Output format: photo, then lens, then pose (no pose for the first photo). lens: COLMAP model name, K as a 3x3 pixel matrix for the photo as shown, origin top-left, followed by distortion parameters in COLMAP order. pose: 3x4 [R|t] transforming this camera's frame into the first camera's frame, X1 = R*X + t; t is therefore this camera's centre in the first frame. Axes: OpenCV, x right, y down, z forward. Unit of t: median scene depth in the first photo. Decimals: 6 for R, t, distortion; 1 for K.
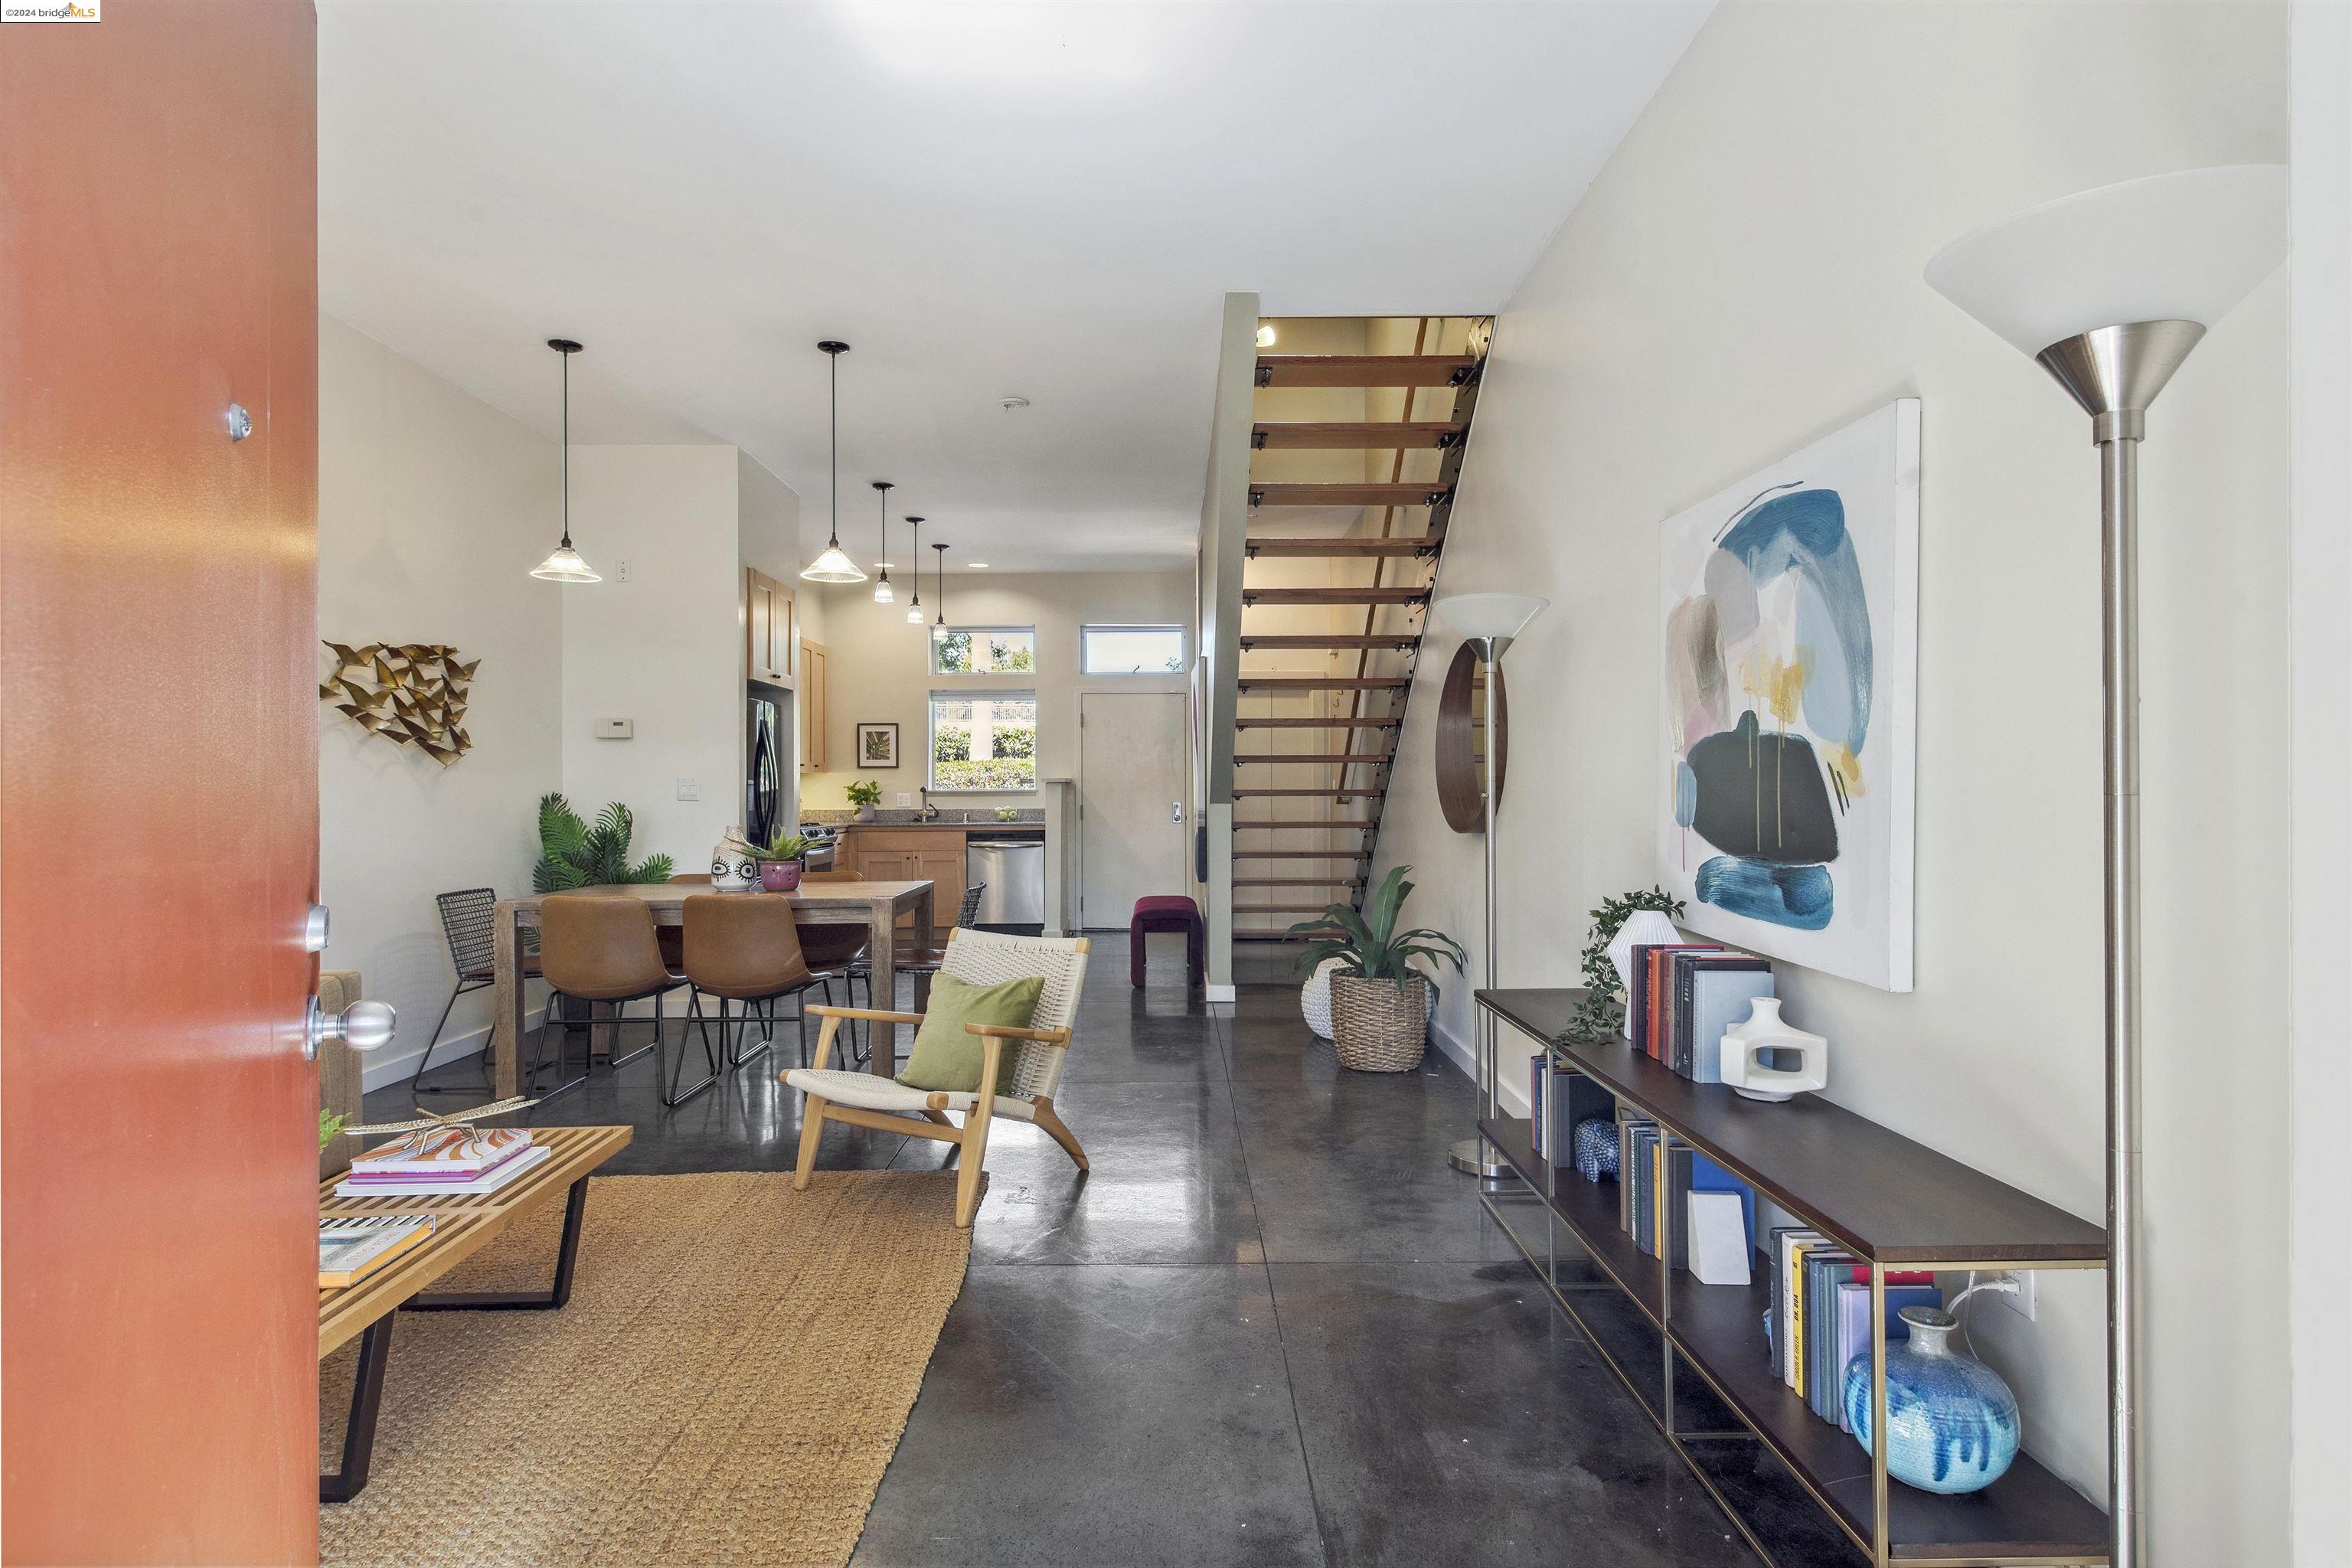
lens RADIAL K [[1186.5, 0, 1194.7], [0, 1186.5, 786.2], [0, 0, 1]] dist [0.001440, -0.000172]
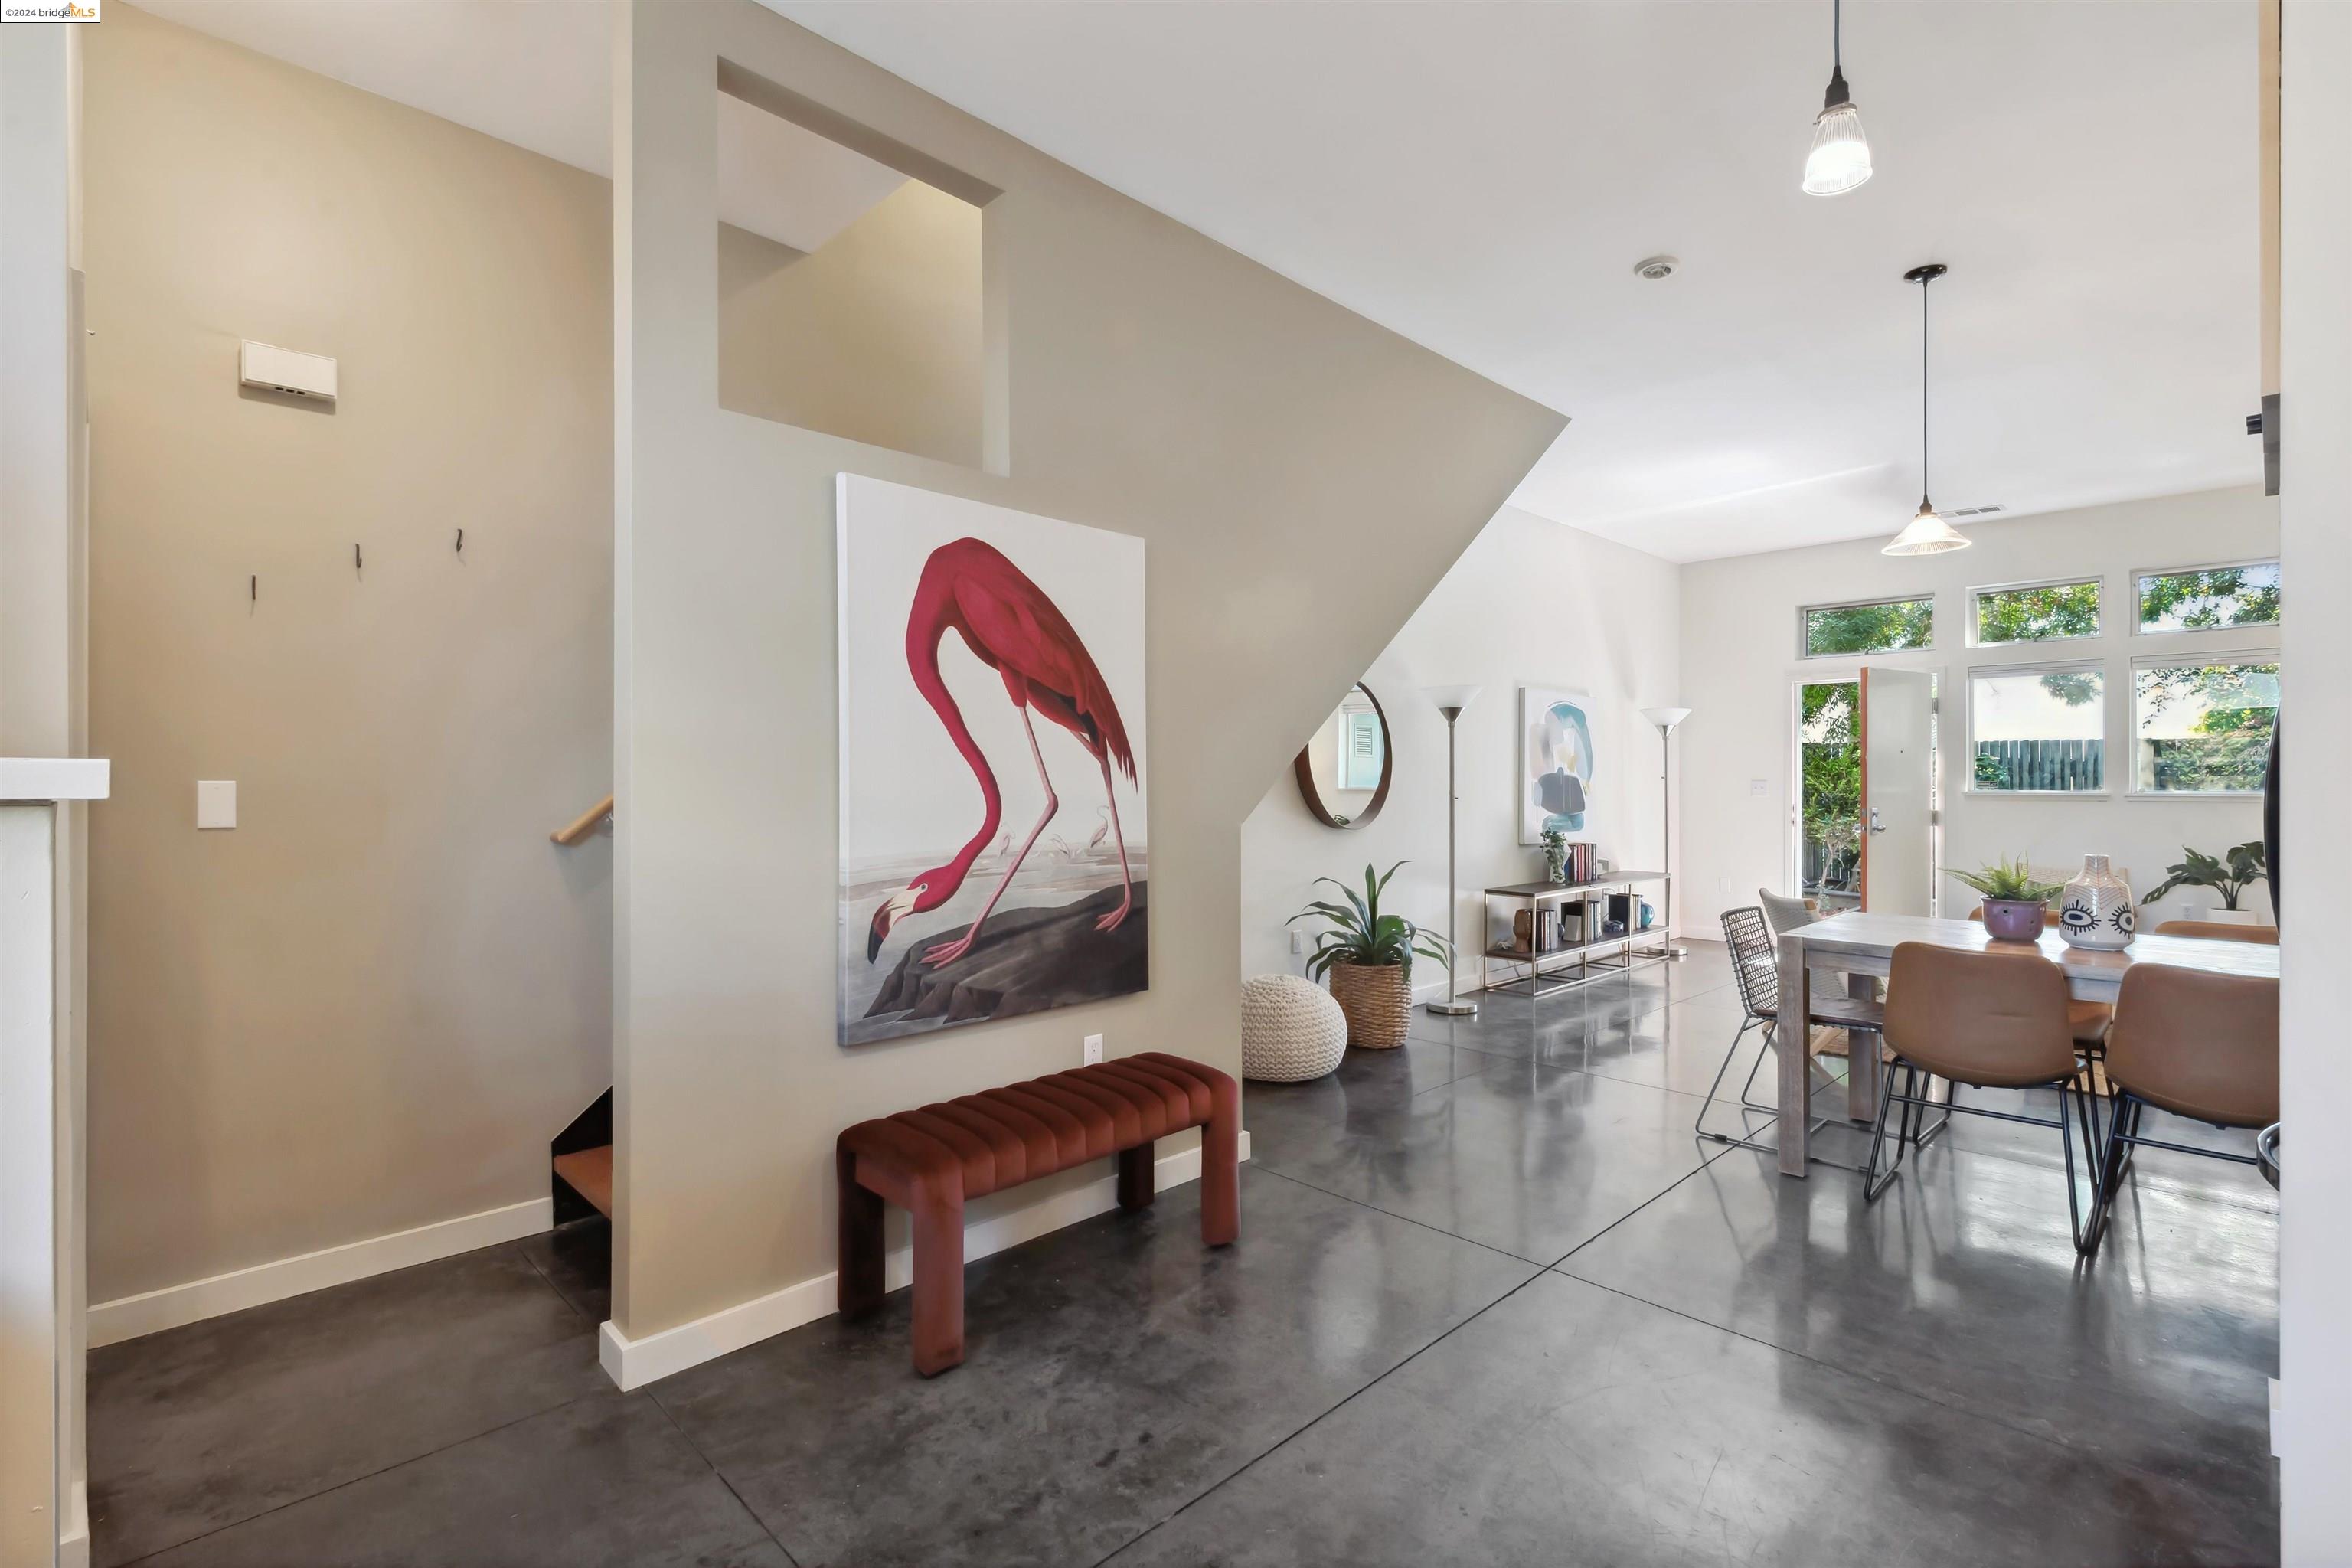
lens RADIAL K [[1094.9, 0, 1195.2], [0, 1094.9, 775.0], [0, 0, 1]] dist [0.012956, 0.000814]
pose [[-0.682460, 0.005396, 0.730903, -0.504413], [-0.001234, 0.999963, -0.008535, -0.008148], [-0.730922, -0.006727, -0.682428, 1.854423]]
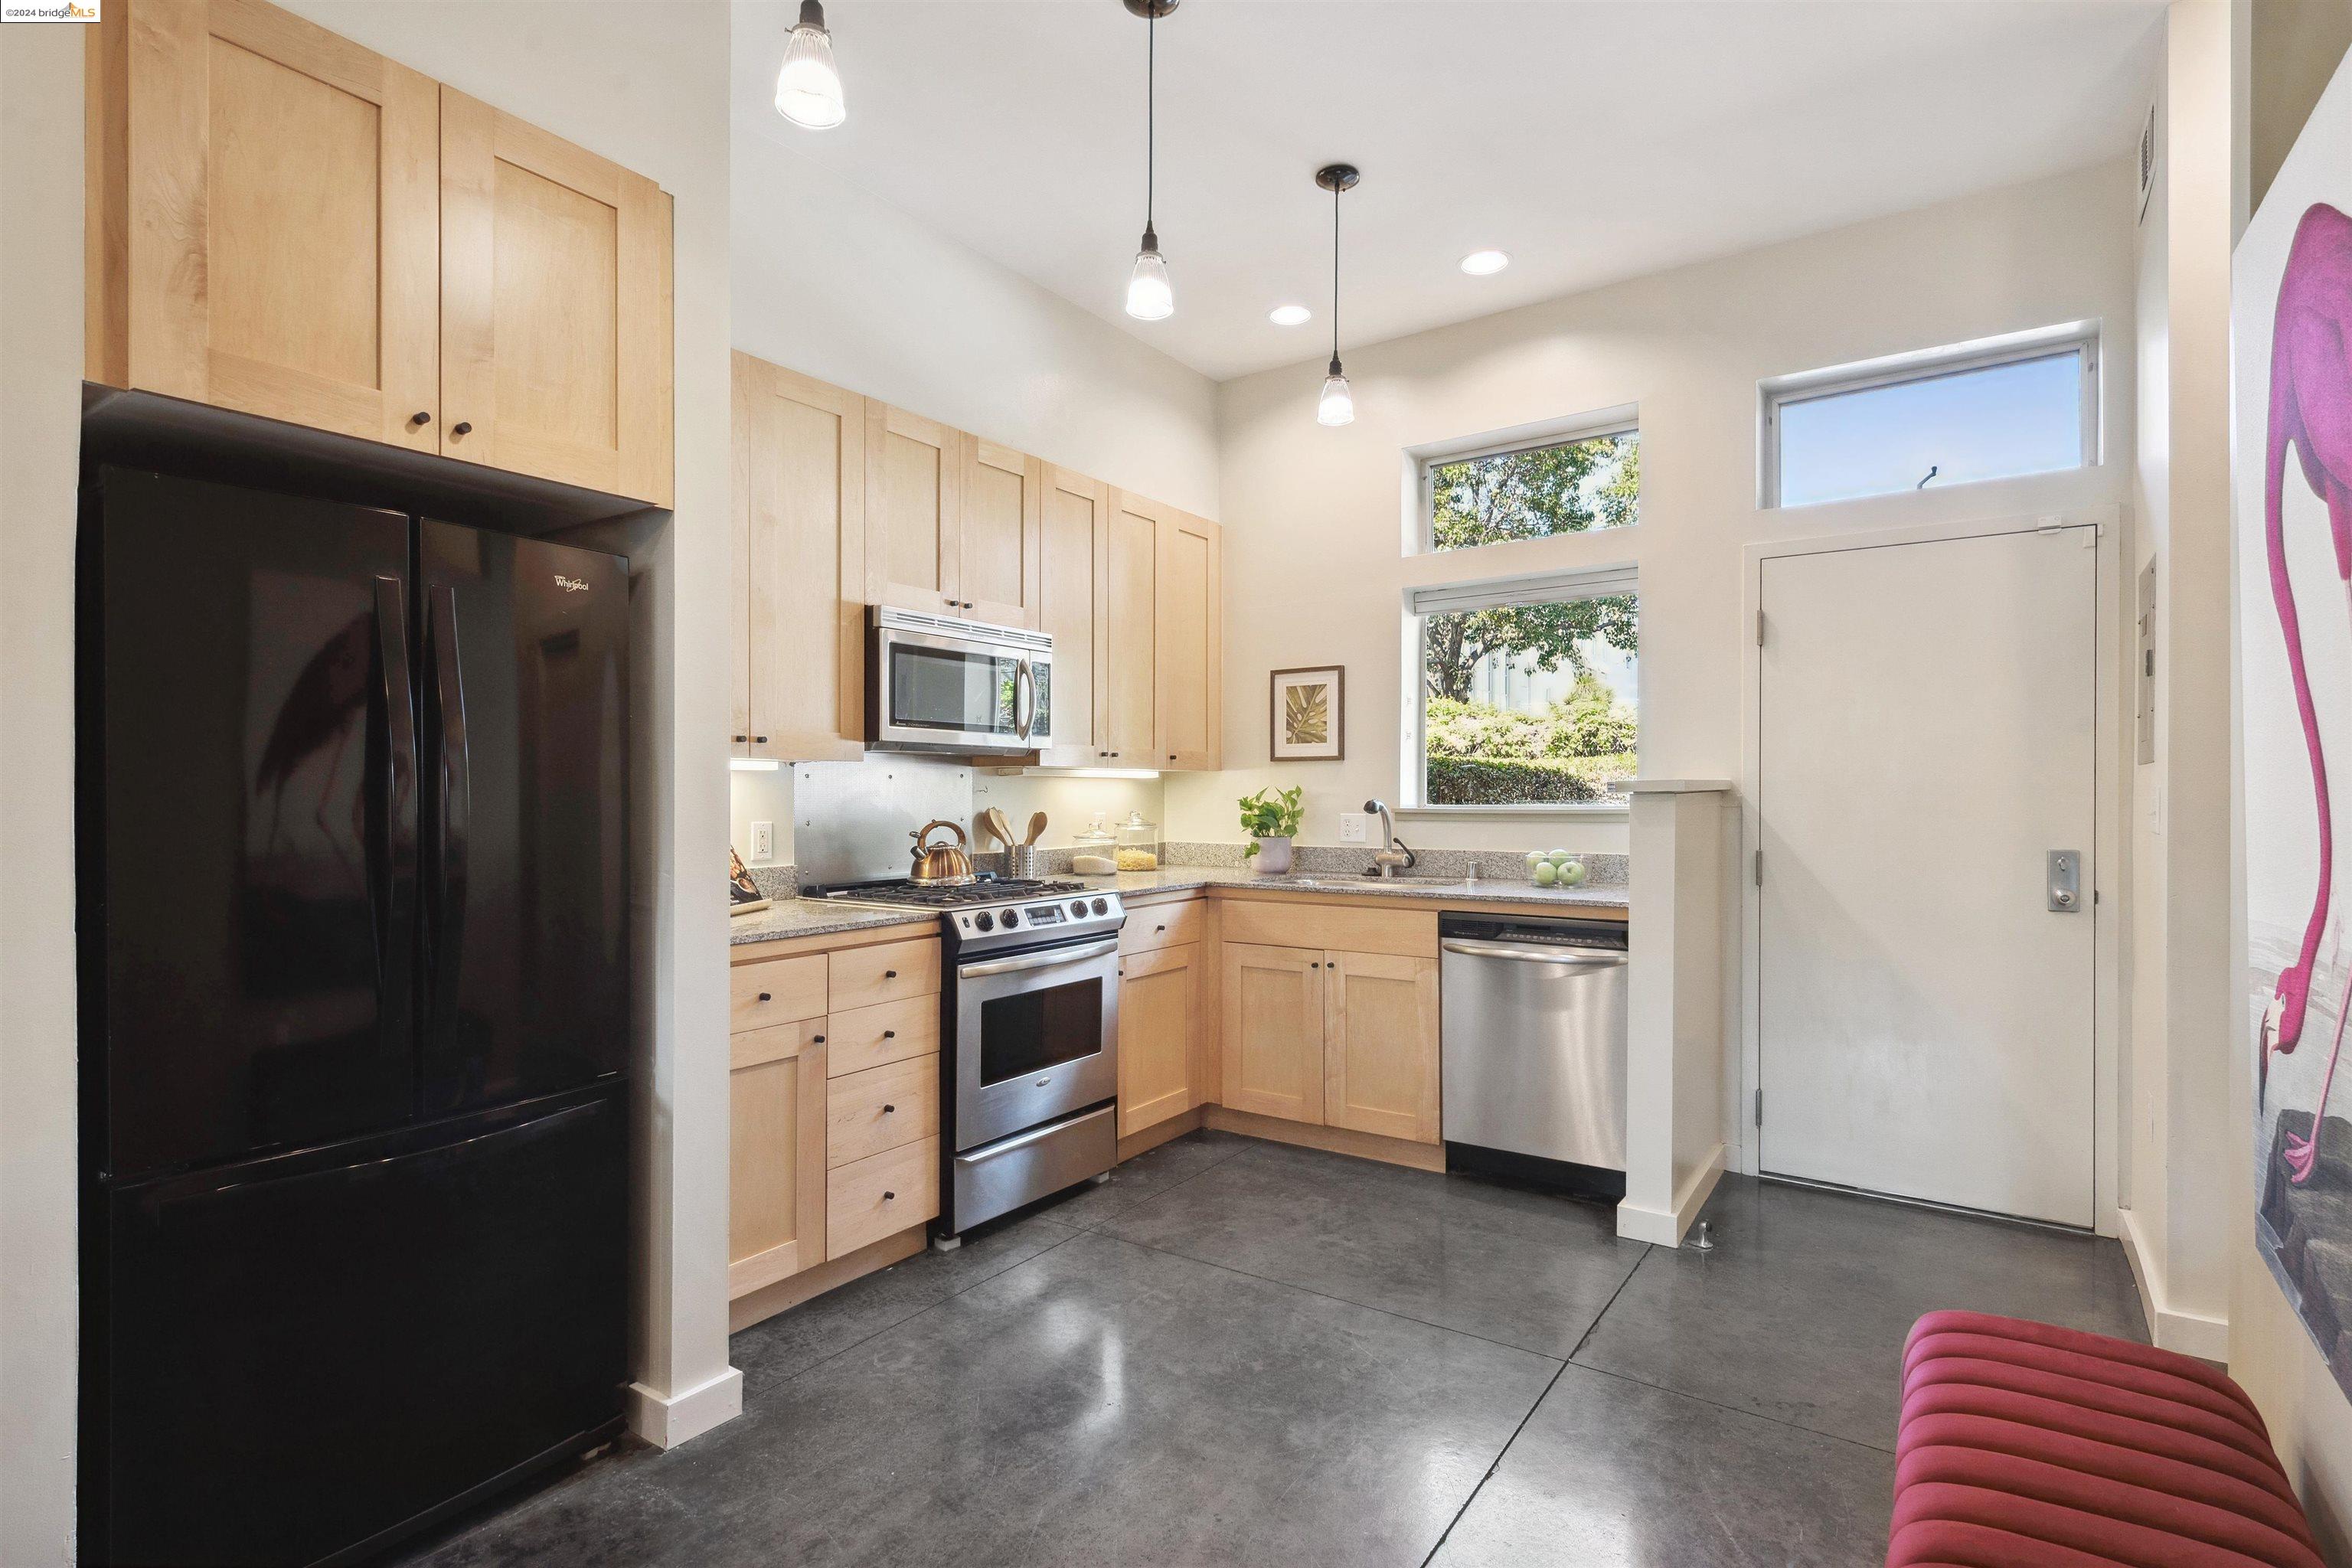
lens RADIAL K [[1133.3, 0, 1194.1], [0, 1133.3, 799.1], [0, 0, 1]] dist [0.012408, -0.006388]
pose [[0.806725, 0.008067, -0.590872, -0.059479], [-0.001721, 0.999935, 0.011302, -0.009312], [0.590925, -0.008101, 0.806686, 1.204218]]
